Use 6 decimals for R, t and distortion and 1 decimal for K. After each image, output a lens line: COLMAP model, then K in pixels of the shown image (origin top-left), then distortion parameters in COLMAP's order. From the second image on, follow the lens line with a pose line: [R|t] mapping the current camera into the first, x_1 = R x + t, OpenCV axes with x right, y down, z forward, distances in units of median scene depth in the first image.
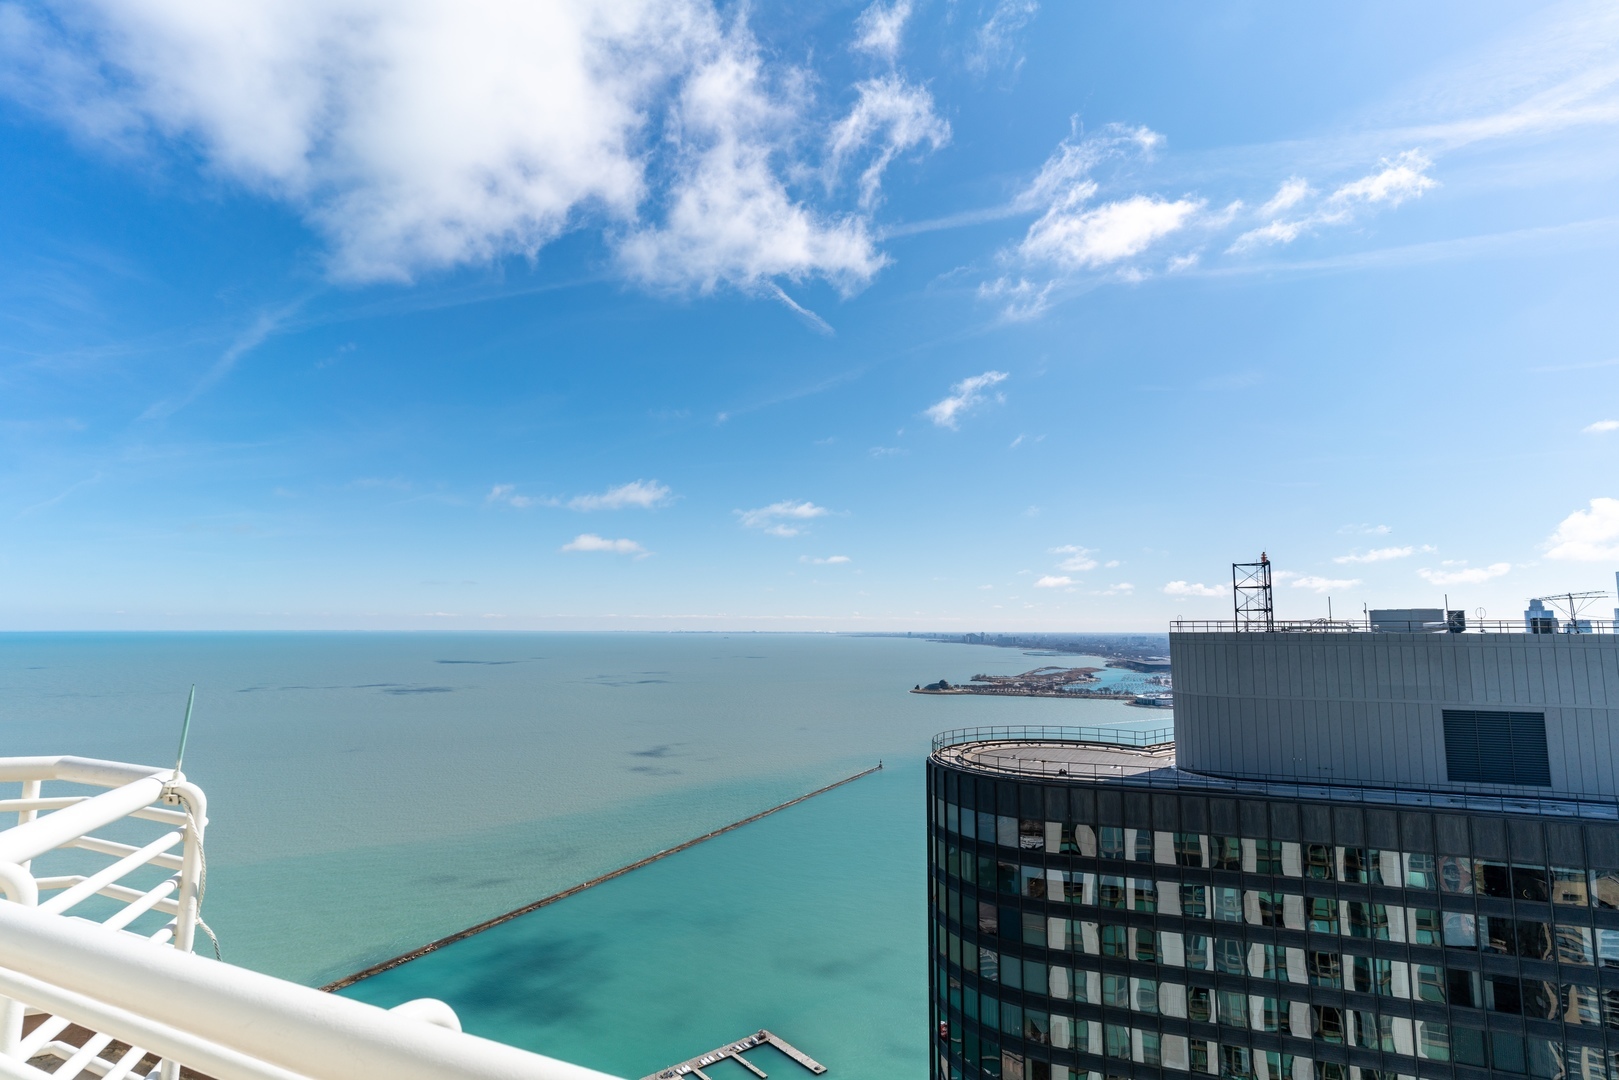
lens RADIAL K [[836.0, 0, 810.1], [0, 836.0, 540.8], [0, 0, 1]] dist [-0.001523, 0.002442]
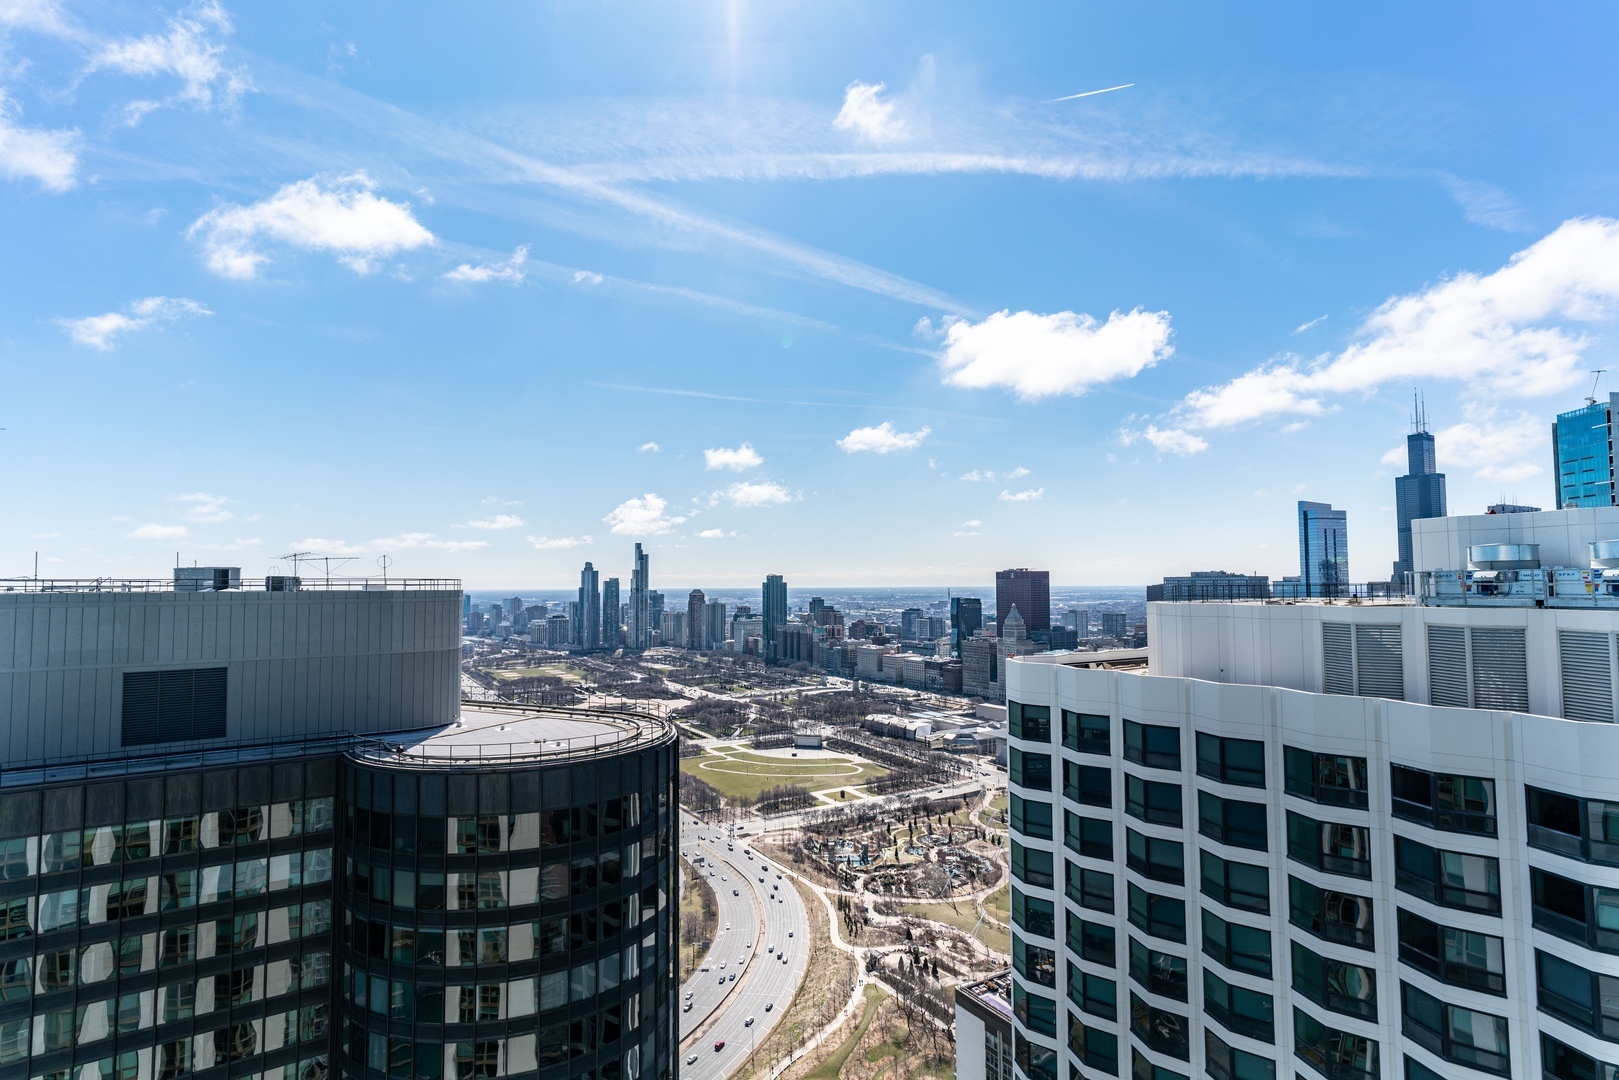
lens RADIAL K [[836.0, 0, 809.4], [0, 836.0, 539.0], [0, 0, 1]] dist [-0.001523, 0.002442]
pose [[0.530709, 0.040686, 0.846577, 0.259089], [-0.082089, 0.996619, 0.003564, -0.012313], [-0.843569, -0.071386, 0.532254, -0.110337]]
